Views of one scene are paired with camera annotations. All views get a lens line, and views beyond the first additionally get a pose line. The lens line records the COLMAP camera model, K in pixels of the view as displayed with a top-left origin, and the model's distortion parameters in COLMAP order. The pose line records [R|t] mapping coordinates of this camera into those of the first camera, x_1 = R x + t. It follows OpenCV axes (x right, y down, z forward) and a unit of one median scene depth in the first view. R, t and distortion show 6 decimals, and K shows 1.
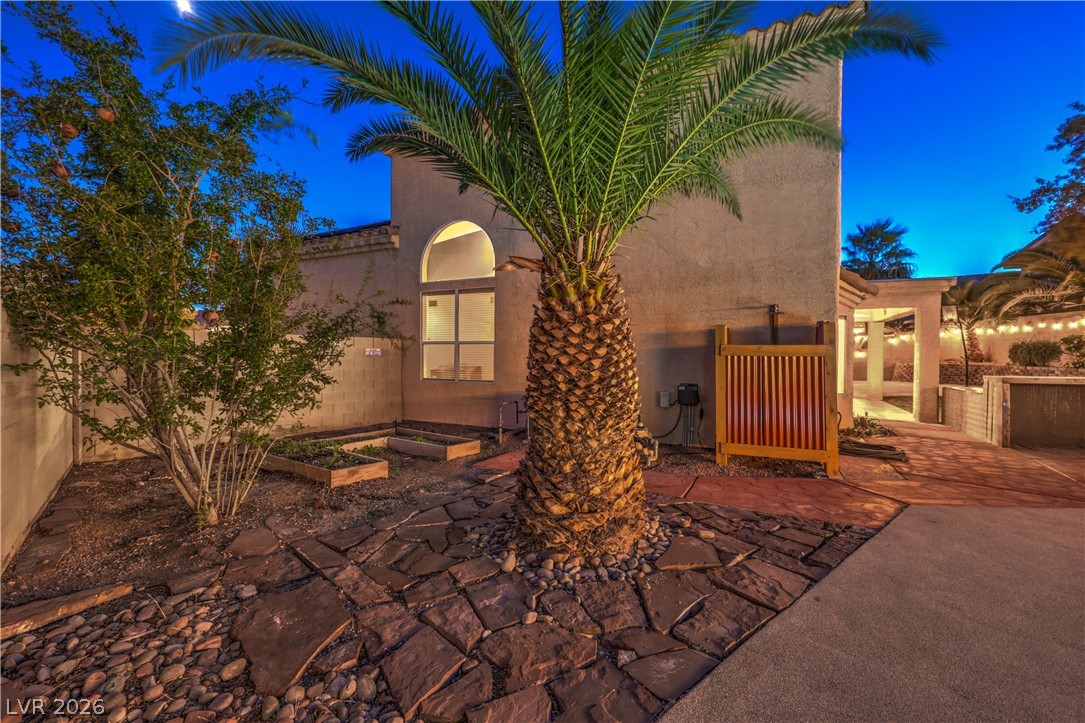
lens RADIAL K [[450.0, 0, 540.8], [0, 450.0, 366.7], [0, 0, 1]] dist [0.001740, 0.000526]
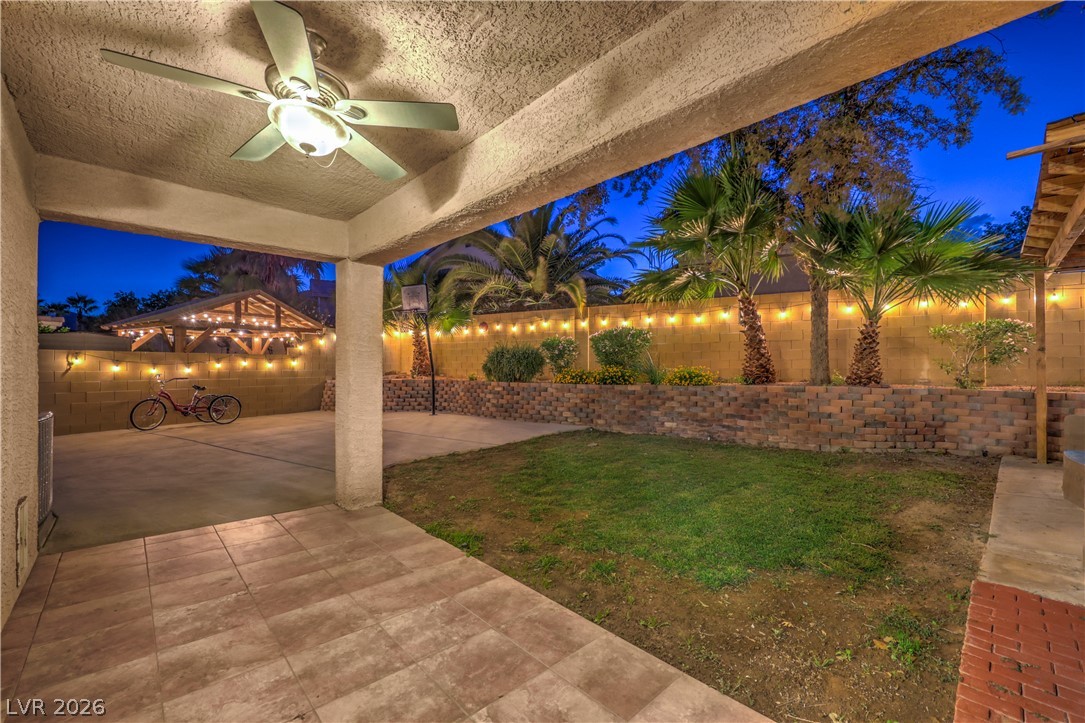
lens RADIAL K [[450.0, 0, 540.8], [0, 450.0, 366.7], [0, 0, 1]] dist [0.001740, 0.000526]
pose [[0.352144, 0.000578, 0.935946, 0.418010], [0.025211, 0.999631, -0.010102, -0.015526], [-0.935606, 0.027153, 0.351999, 0.662788]]
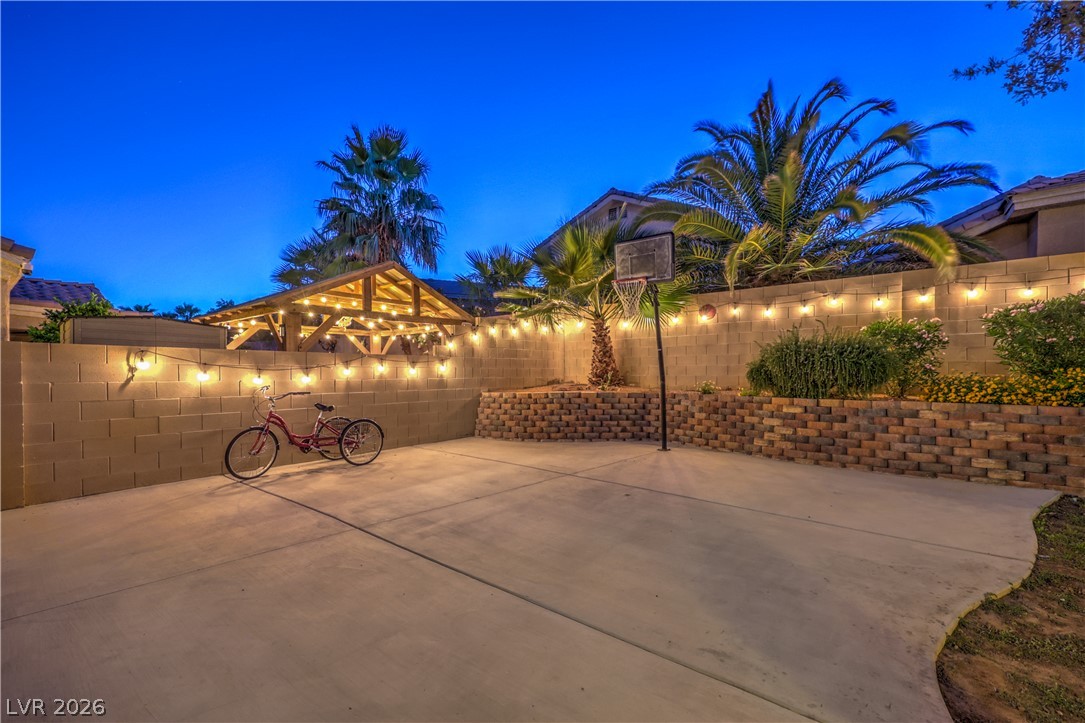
lens RADIAL K [[455.5, 0, 548.8], [0, 455.5, 382.2], [0, 0, 1]] dist [-0.000578, -0.000084]
pose [[0.472222, -0.018573, 0.881284, 0.568081], [0.027244, 0.999608, 0.006468, -0.023041], [-0.881059, 0.020956, 0.472543, 0.945068]]
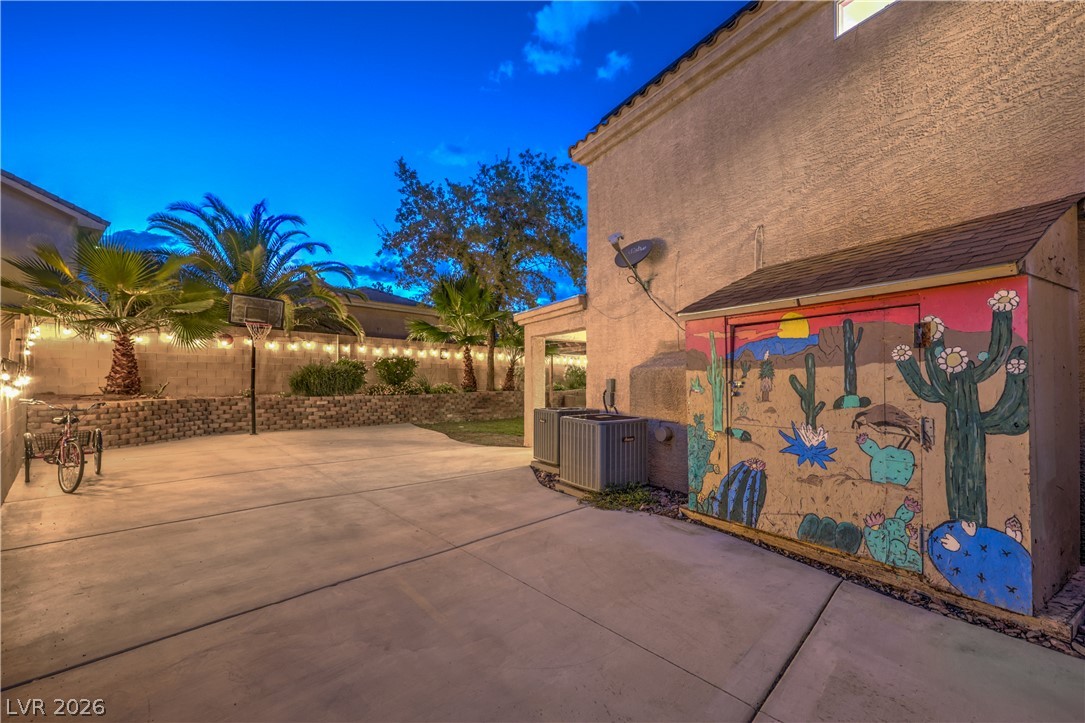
lens RADIAL K [[455.5, 0, 548.8], [0, 455.5, 382.2], [0, 0, 1]] dist [-0.000578, -0.000084]
pose [[-0.854118, -0.002688, 0.520072, 0.300878], [0.011983, 0.999619, 0.024846, -0.038971], [-0.519941, 0.027453, -0.853761, 1.383612]]
